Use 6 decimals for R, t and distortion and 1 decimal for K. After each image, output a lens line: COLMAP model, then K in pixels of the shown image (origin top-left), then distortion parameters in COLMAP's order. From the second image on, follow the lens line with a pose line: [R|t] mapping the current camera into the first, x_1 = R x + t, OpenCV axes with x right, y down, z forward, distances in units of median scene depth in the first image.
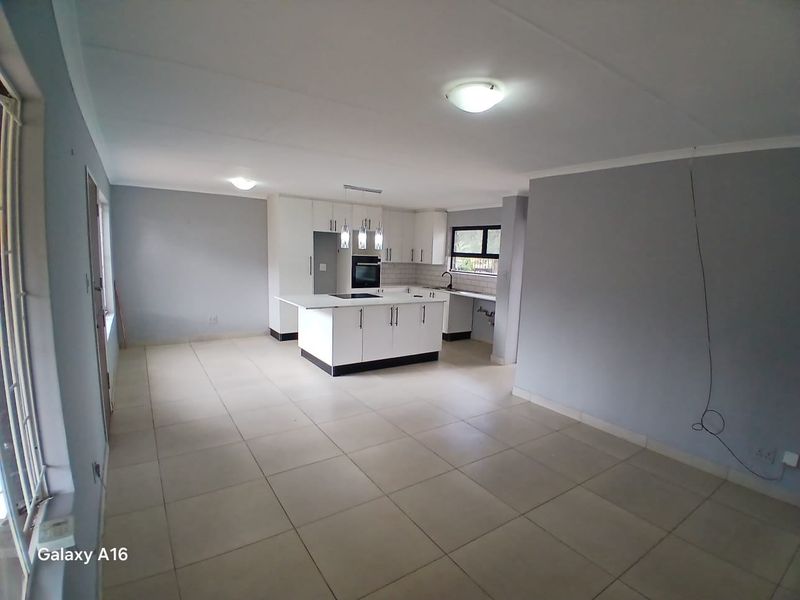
lens RADIAL K [[396.9, 0, 408.4], [0, 396.9, 308.4], [0, 0, 1]] dist [0.010973, -0.050906]
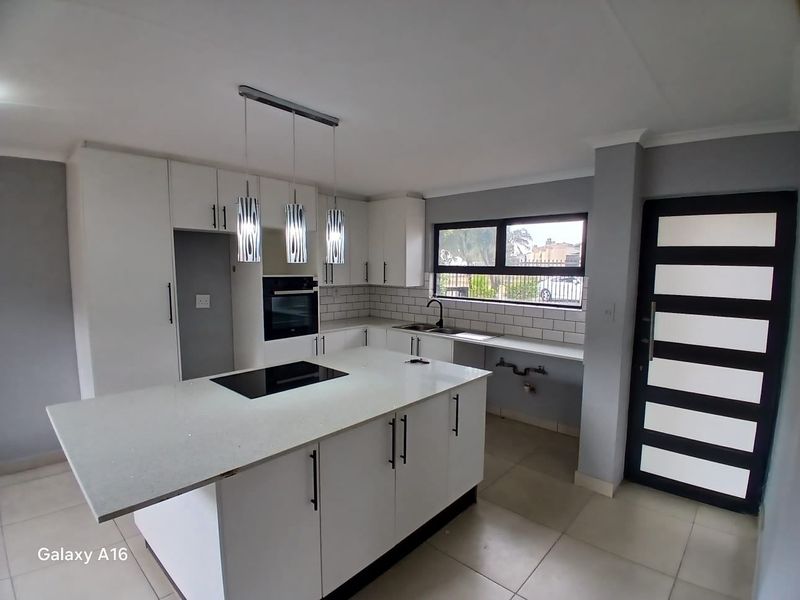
lens RADIAL K [[396.9, 0, 408.4], [0, 396.9, 308.4], [0, 0, 1]] dist [0.010973, -0.050906]
pose [[0.972762, -0.050624, 0.226210, -0.074721], [0.057856, 0.998000, -0.025452, -0.067065], [-0.224470, 0.037846, 0.973746, 0.448167]]
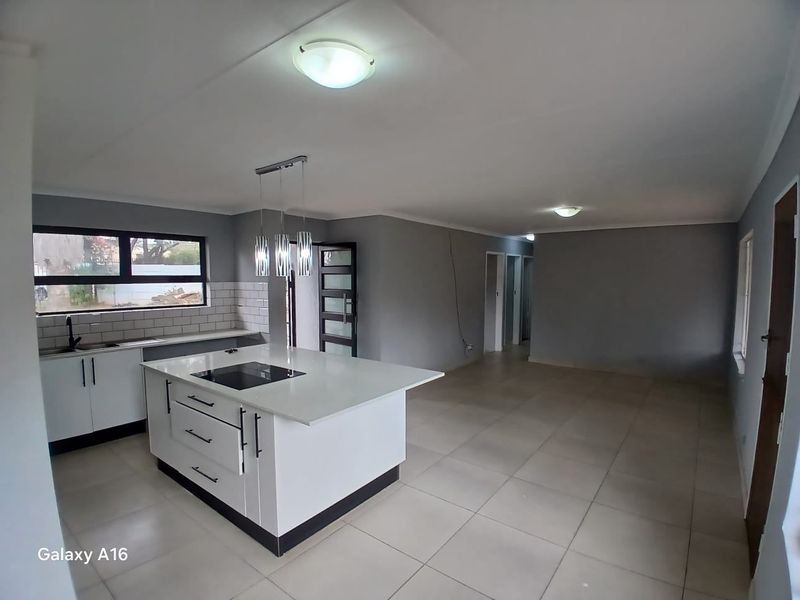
lens RADIAL K [[396.9, 0, 408.4], [0, 396.9, 308.4], [0, 0, 1]] dist [0.010973, -0.050906]
pose [[-0.318587, -0.115975, 0.940772, -0.507991], [0.118894, 0.979760, 0.161044, -0.130365], [-0.940408, 0.163158, -0.298350, 0.755956]]
